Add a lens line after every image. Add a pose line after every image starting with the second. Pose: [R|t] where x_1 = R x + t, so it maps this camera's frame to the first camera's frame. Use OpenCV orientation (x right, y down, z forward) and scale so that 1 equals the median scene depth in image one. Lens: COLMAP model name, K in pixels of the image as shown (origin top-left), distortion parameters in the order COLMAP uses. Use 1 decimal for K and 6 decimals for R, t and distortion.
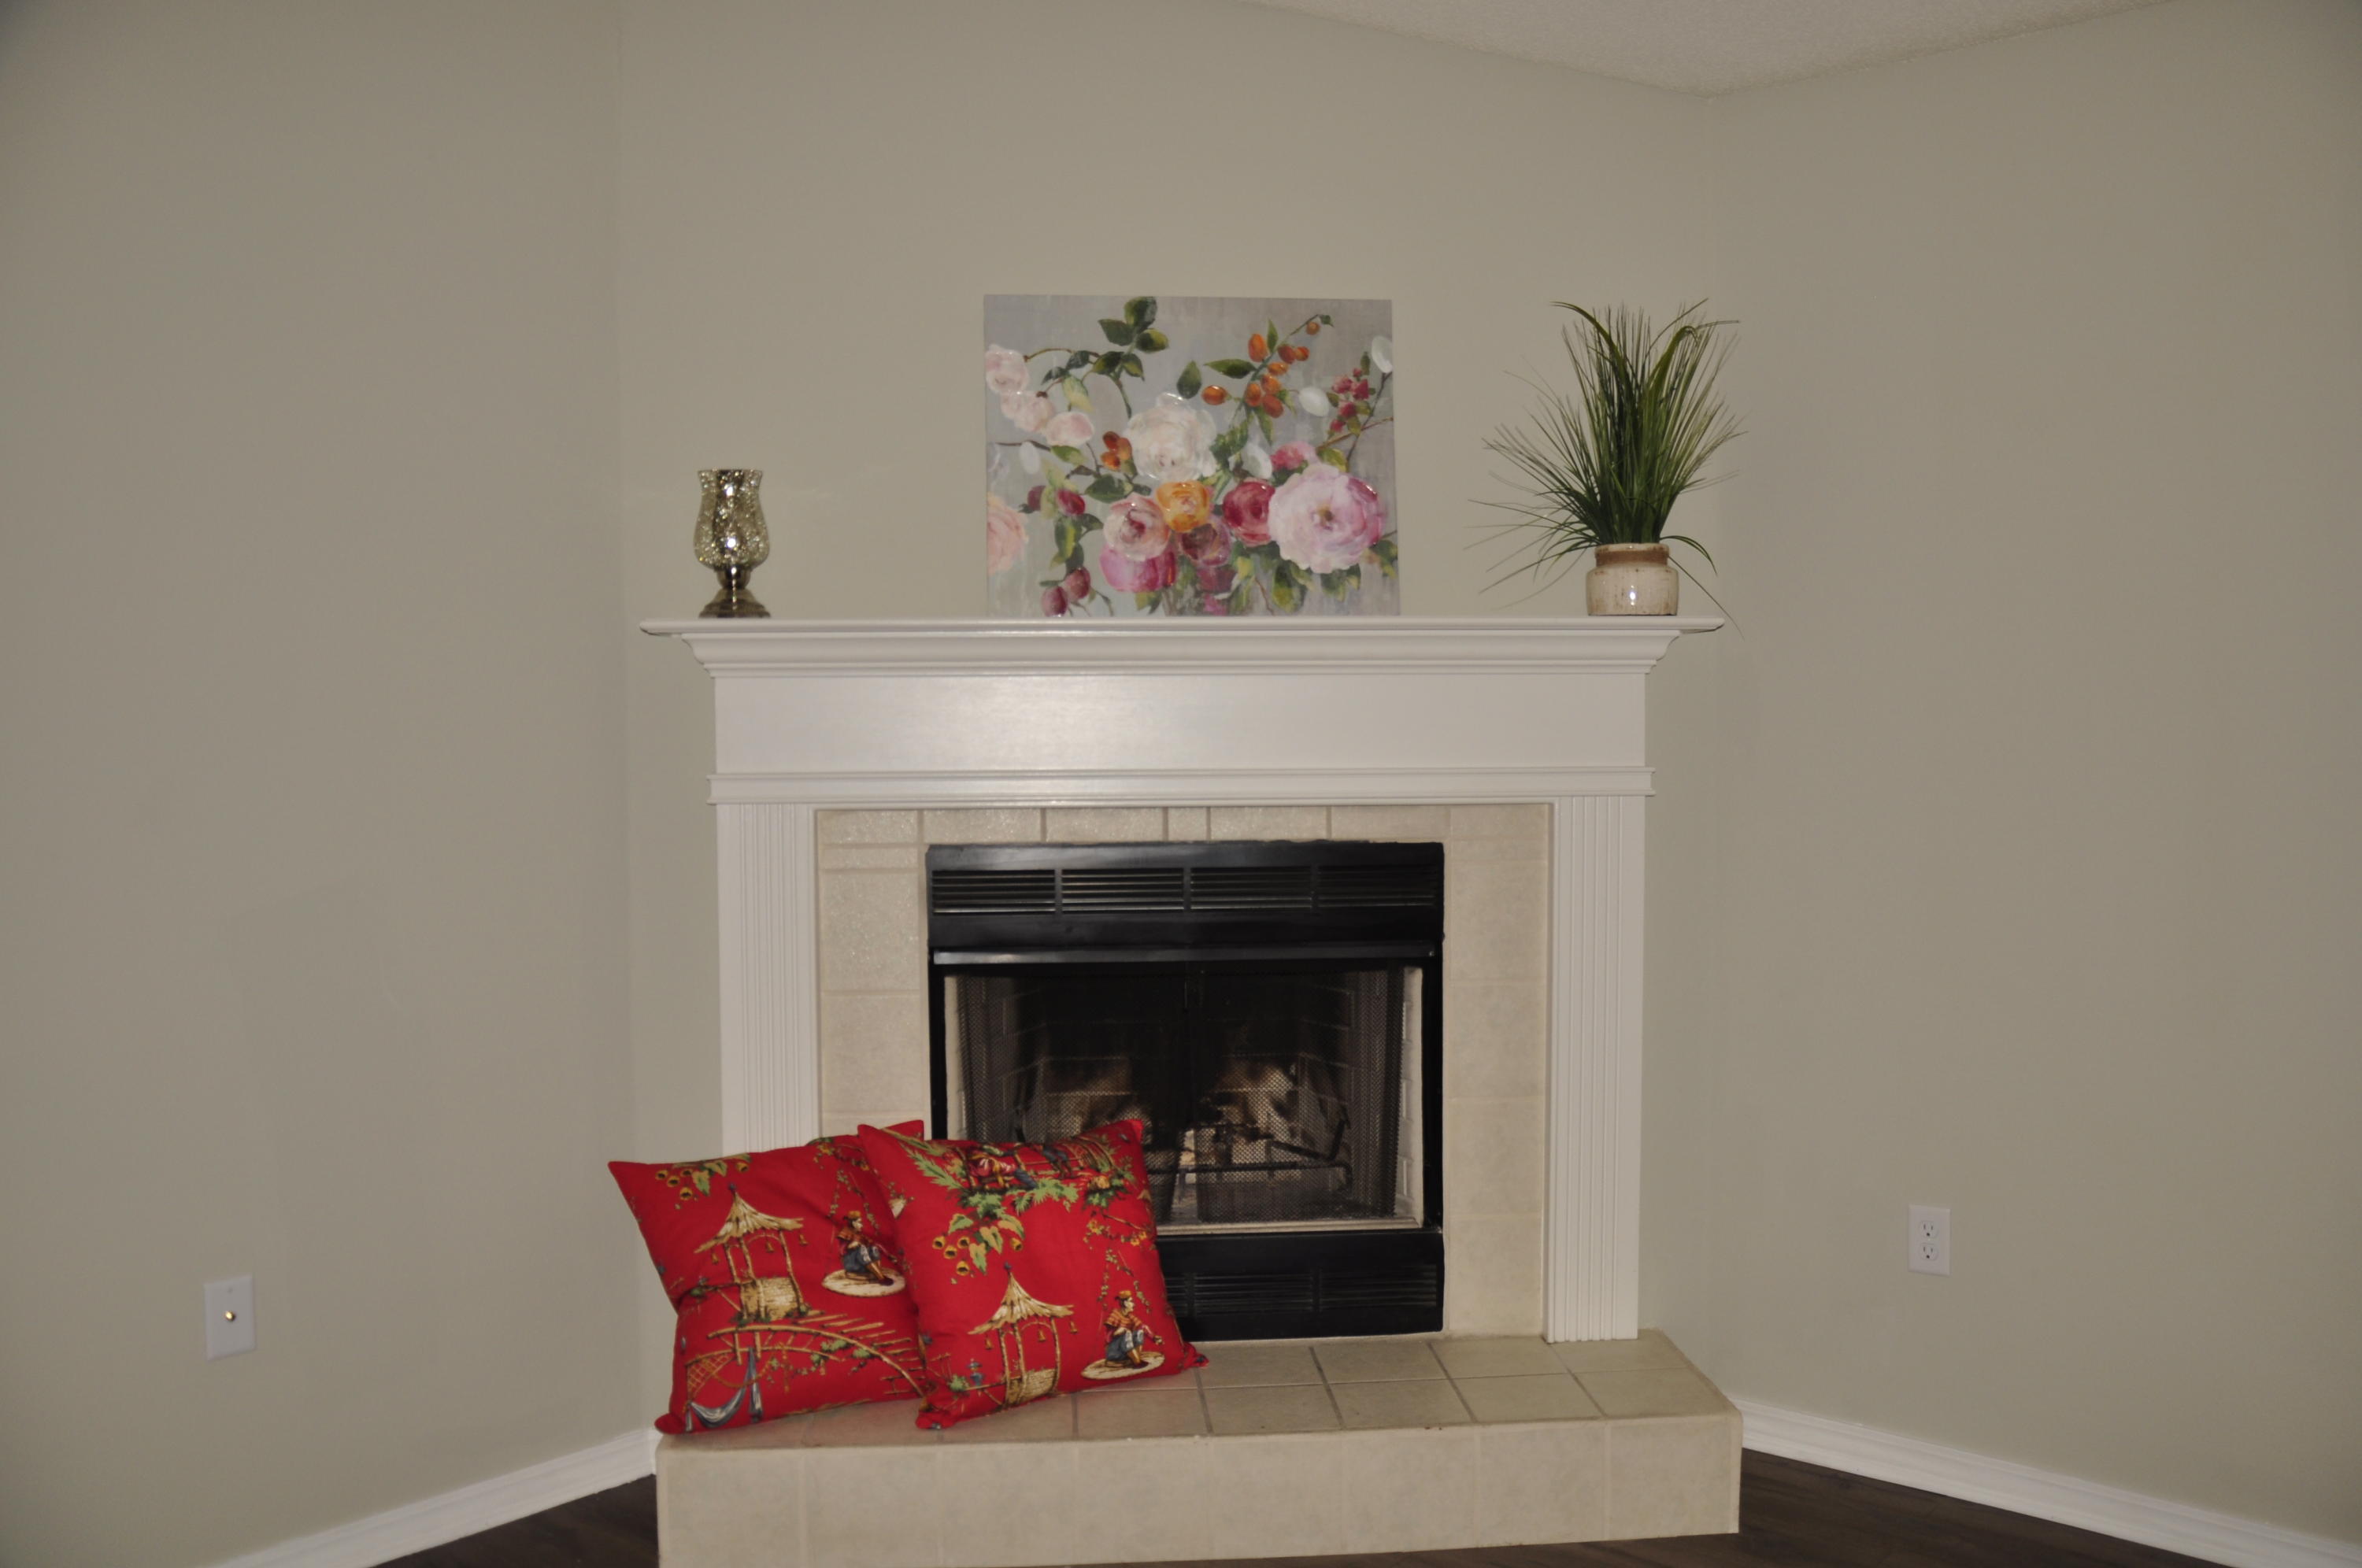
lens RADIAL K [[1948.6, 0, 1191.4], [0, 1948.6, 796.8], [0, 0, 1]] dist [-0.130042, 0.117411]
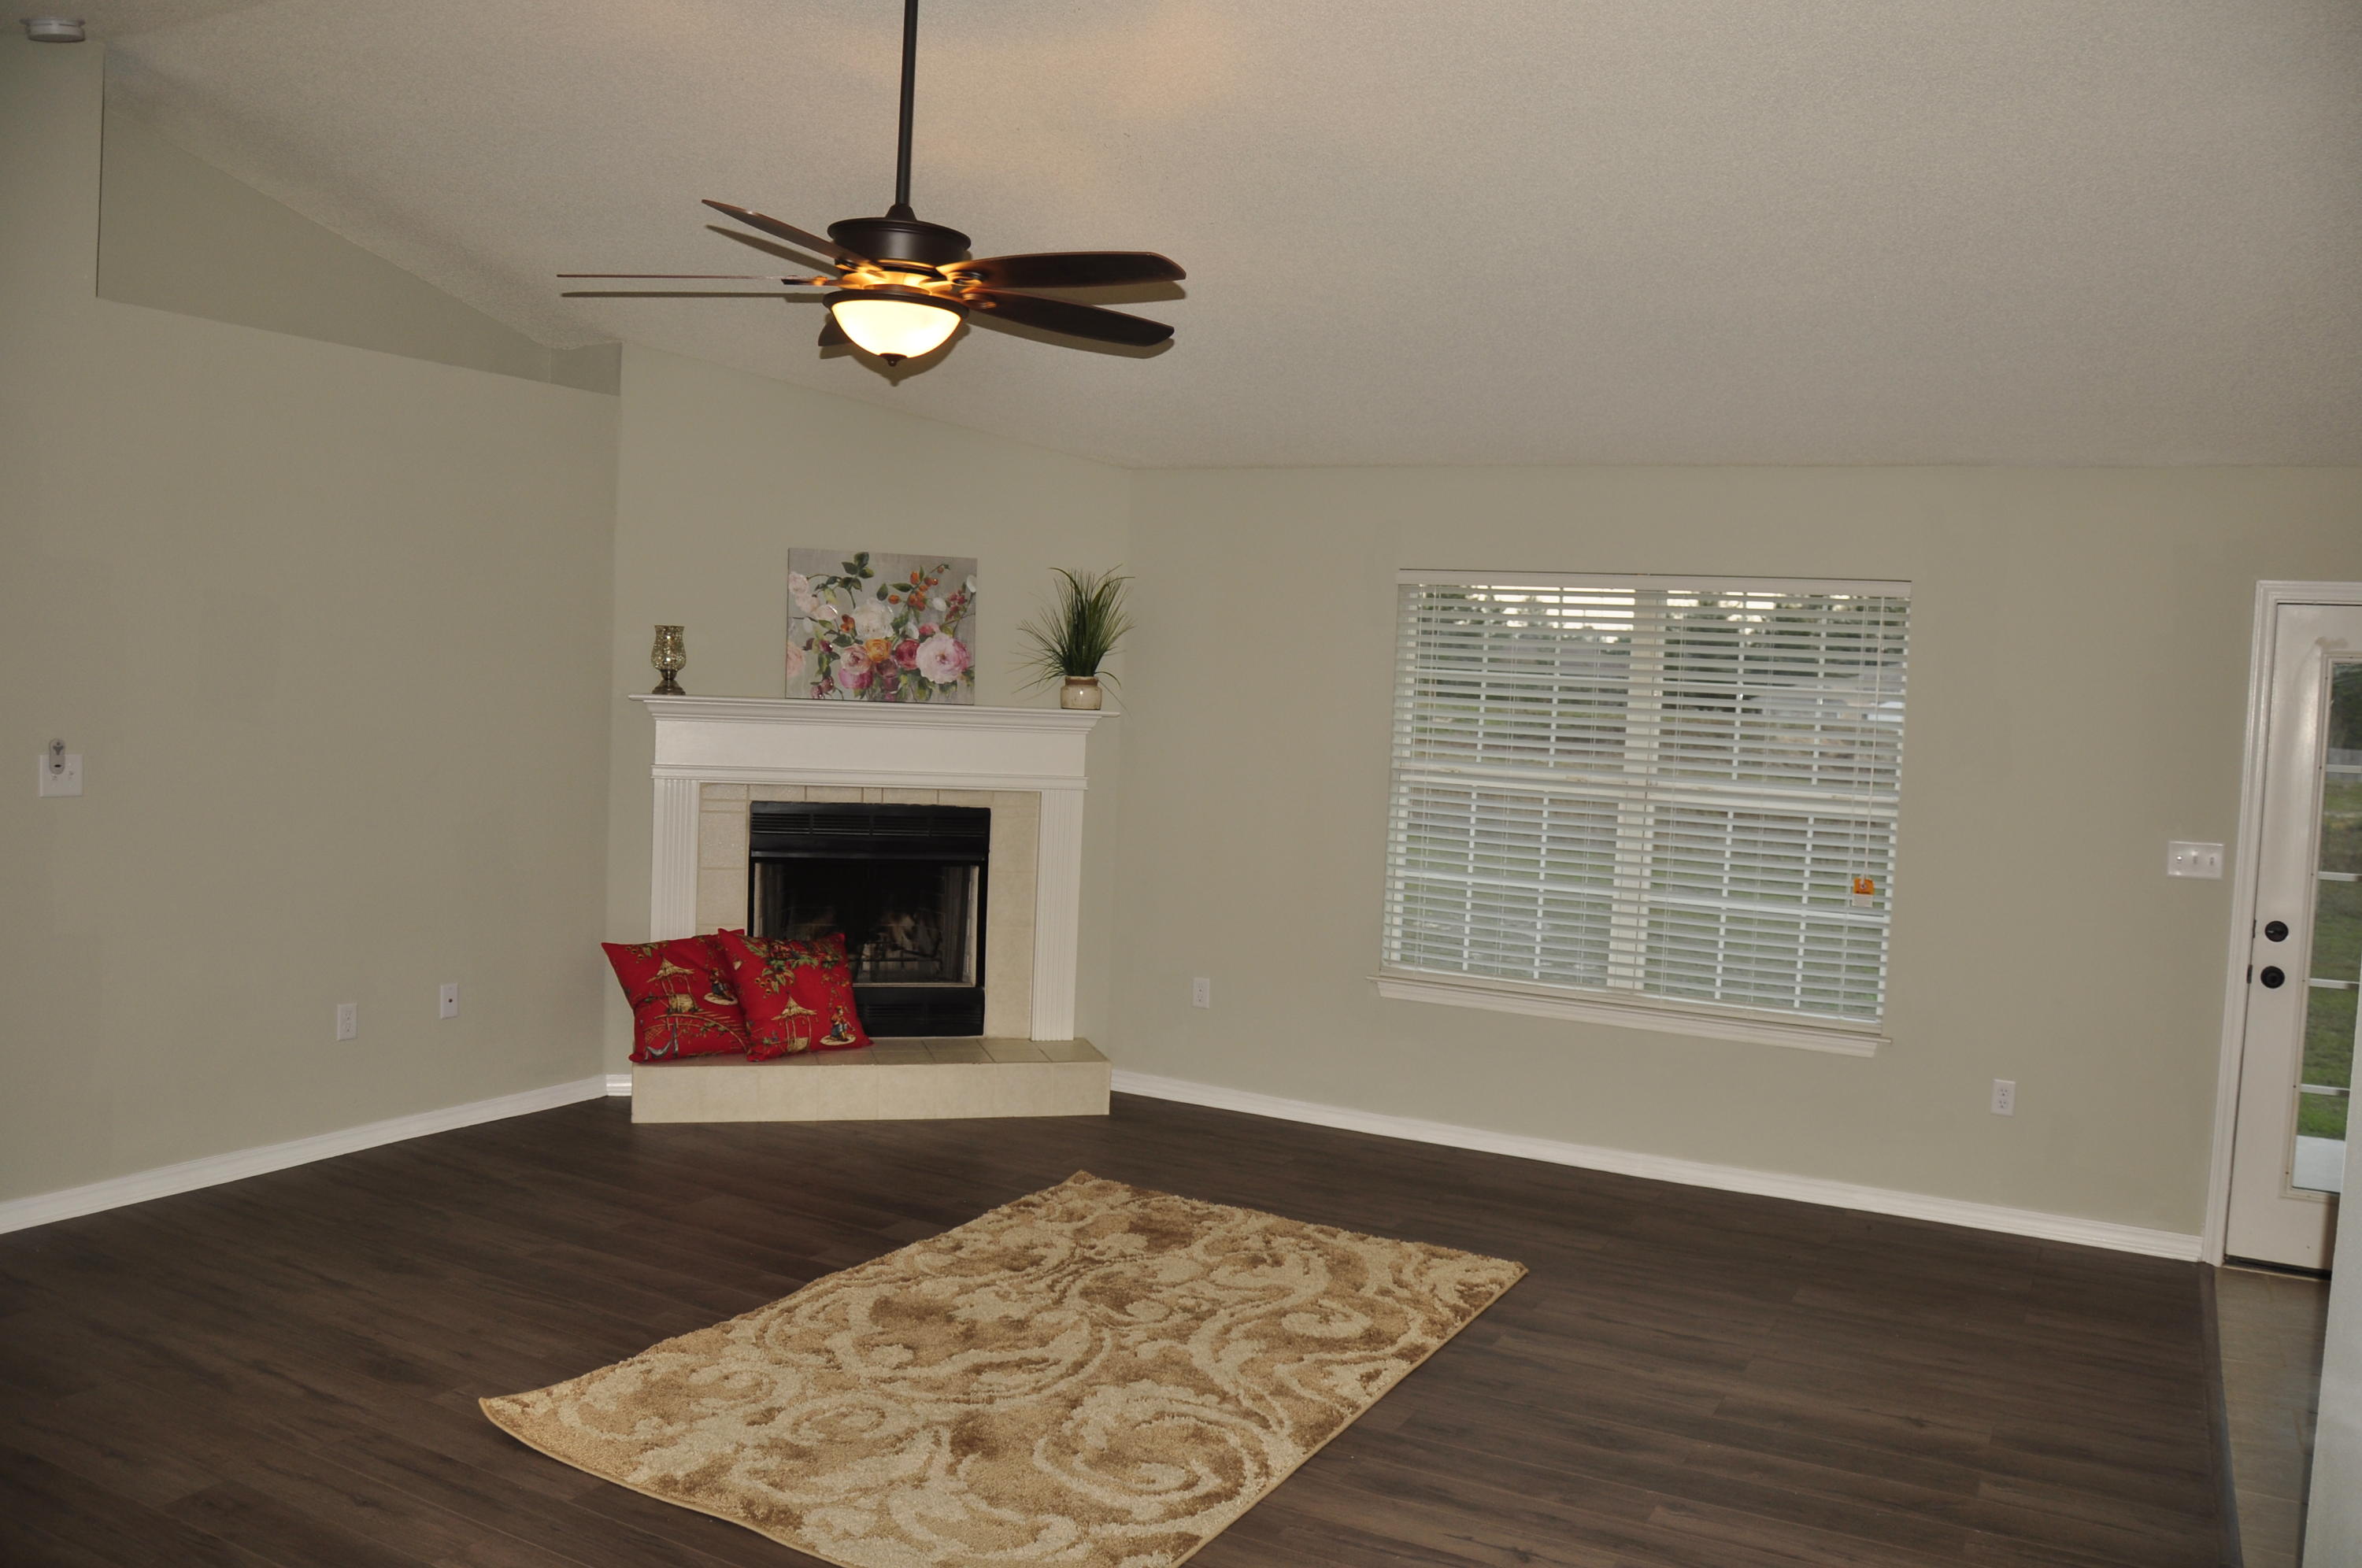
lens RADIAL K [[1948.6, 0, 1198.0], [0, 1948.6, 791.0], [0, 0, 1]] dist [-0.130042, 0.117411]
pose [[0.976605, 0.036418, 0.211935, -0.108614], [-0.040460, 0.999072, 0.014766, -0.038505], [-0.211201, -0.022995, 0.977172, -1.206448]]
